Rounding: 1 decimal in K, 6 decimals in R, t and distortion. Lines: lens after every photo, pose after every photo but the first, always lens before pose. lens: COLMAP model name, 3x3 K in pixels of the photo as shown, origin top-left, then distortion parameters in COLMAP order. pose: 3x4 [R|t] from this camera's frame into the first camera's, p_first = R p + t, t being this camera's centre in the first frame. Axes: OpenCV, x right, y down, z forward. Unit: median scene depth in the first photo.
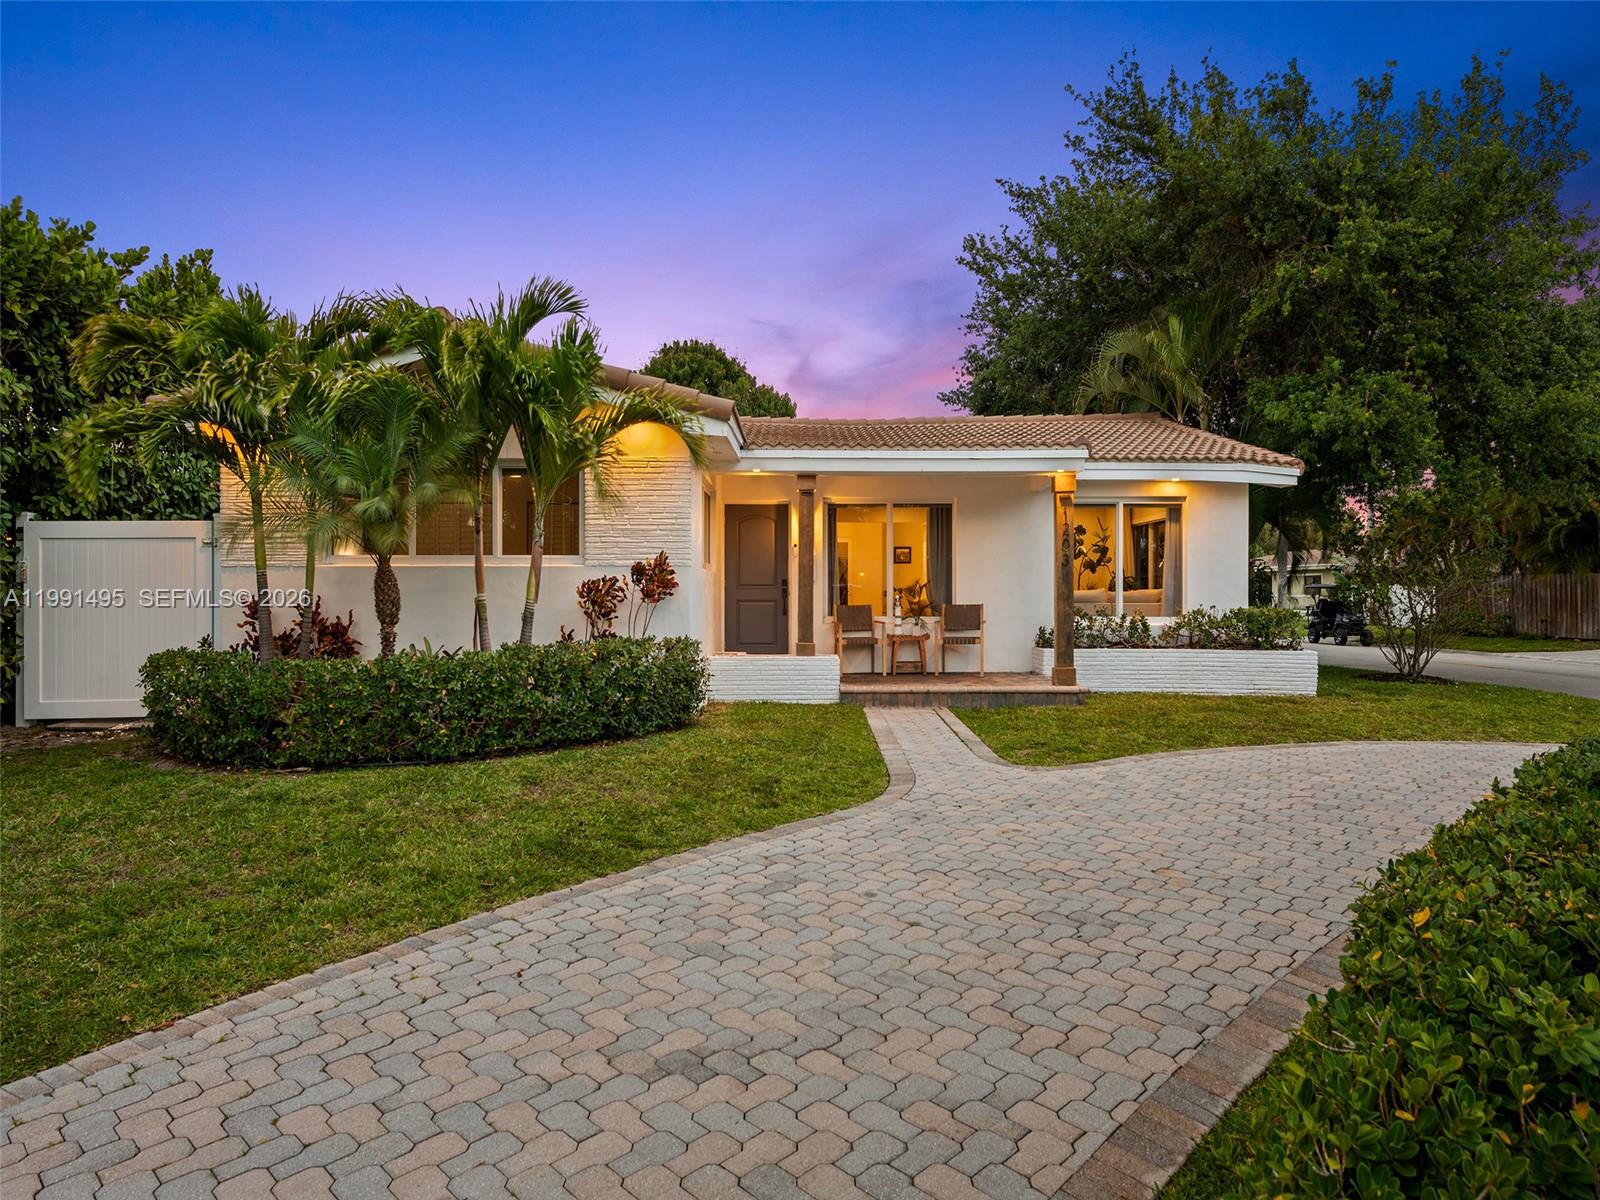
lens RADIAL K [[987.1, 0, 802.0], [0, 987.1, 625.8], [0, 0, 1]] dist [0.004136, 0.000426]
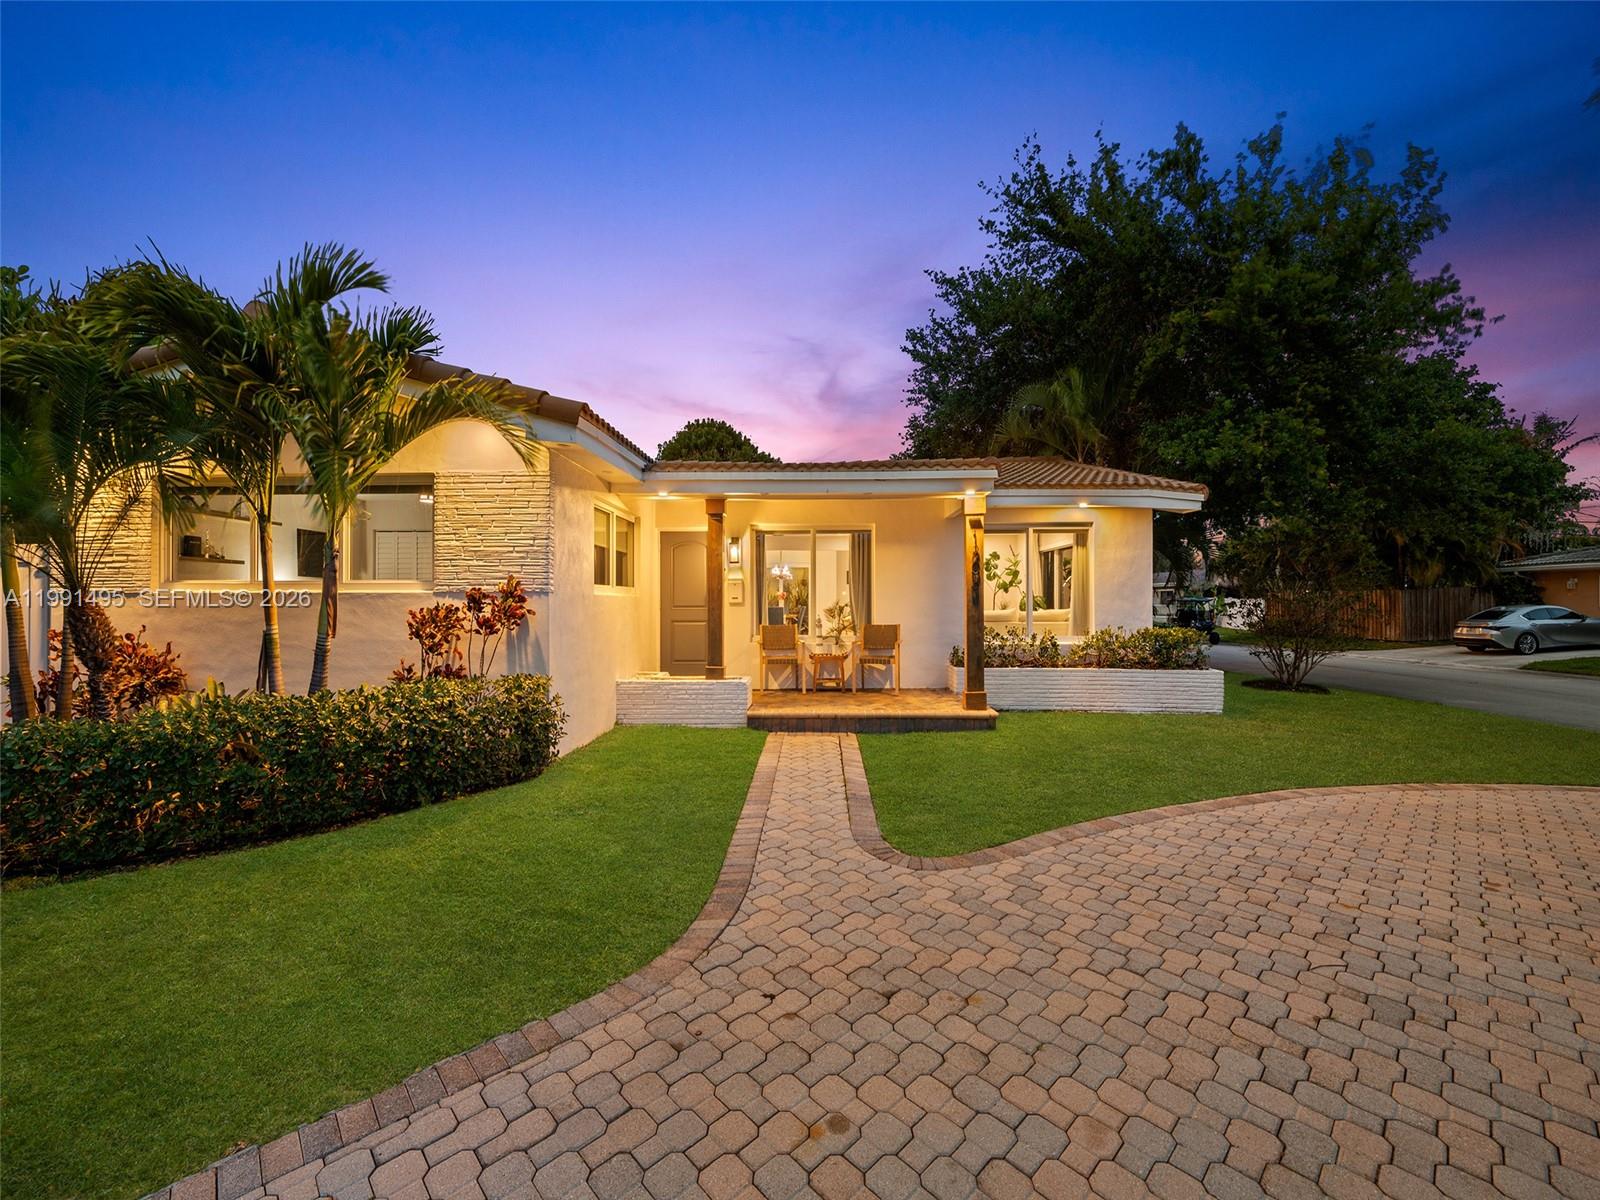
lens RADIAL K [[651.0, 0, 800.0], [0, 651.0, 600.0], [0, 0, 1]] dist [-0.000640, -0.000185]
pose [[0.999515, -0.000619, -0.031137, 0.090723], [-0.000507, 0.999347, -0.036126, -0.021230], [0.031139, 0.036125, 0.998862, 0.275601]]
